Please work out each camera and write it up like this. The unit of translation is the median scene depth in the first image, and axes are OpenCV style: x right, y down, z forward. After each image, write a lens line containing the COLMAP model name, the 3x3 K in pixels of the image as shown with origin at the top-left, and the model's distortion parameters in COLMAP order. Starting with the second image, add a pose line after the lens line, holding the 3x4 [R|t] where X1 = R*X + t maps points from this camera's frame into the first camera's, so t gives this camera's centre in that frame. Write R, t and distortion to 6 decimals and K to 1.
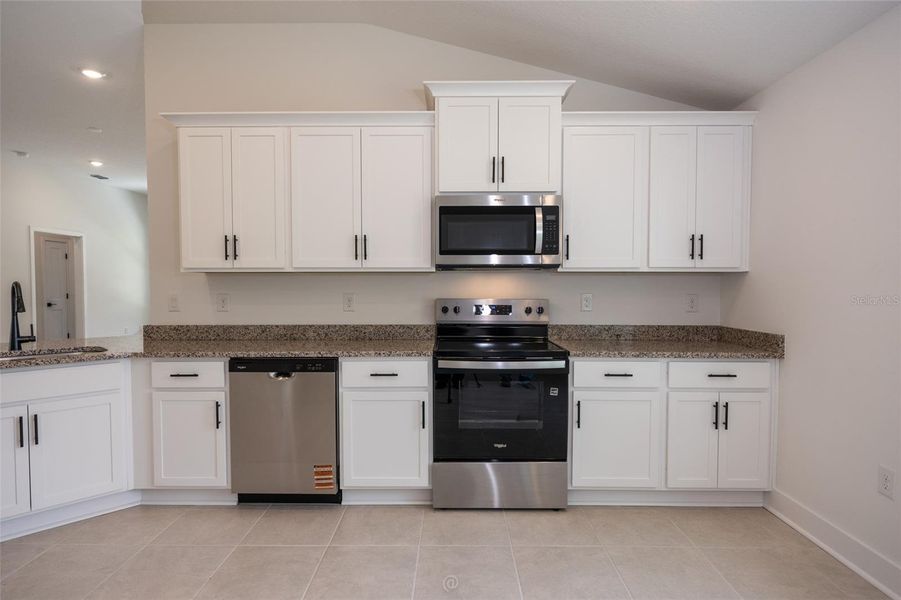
lens RADIAL K [[471.4, 0, 437.7], [0, 471.4, 301.3], [0, 0, 1]] dist [-0.000852, -0.000780]
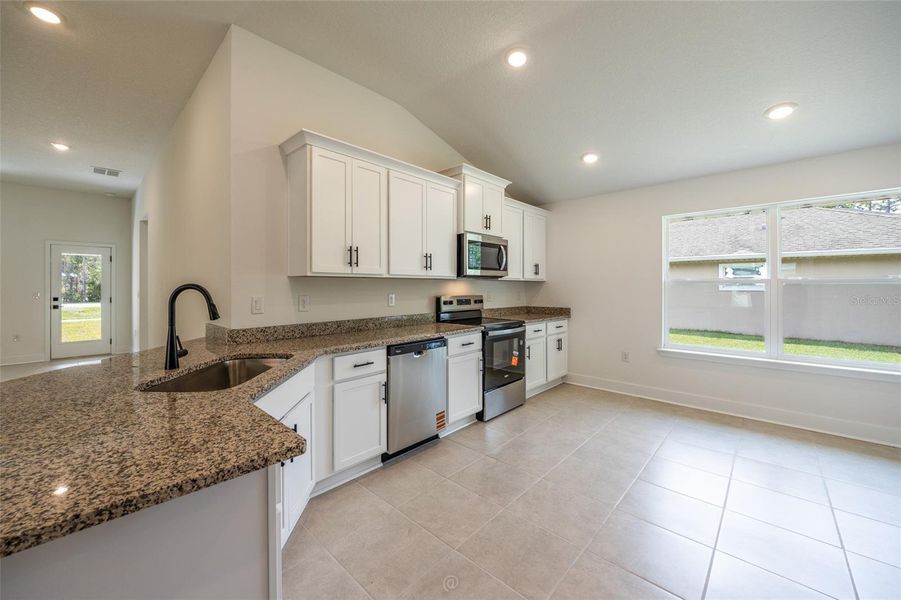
lens RADIAL K [[365.8, 0, 392.4], [0, 365.8, 283.6], [0, 0, 1]] dist [-0.002275, -0.000606]
pose [[0.705459, 0.005584, 0.708729, -1.086364], [0.024280, 0.999192, -0.032040, -0.012887], [-0.708335, 0.039811, 0.704753, 0.286759]]
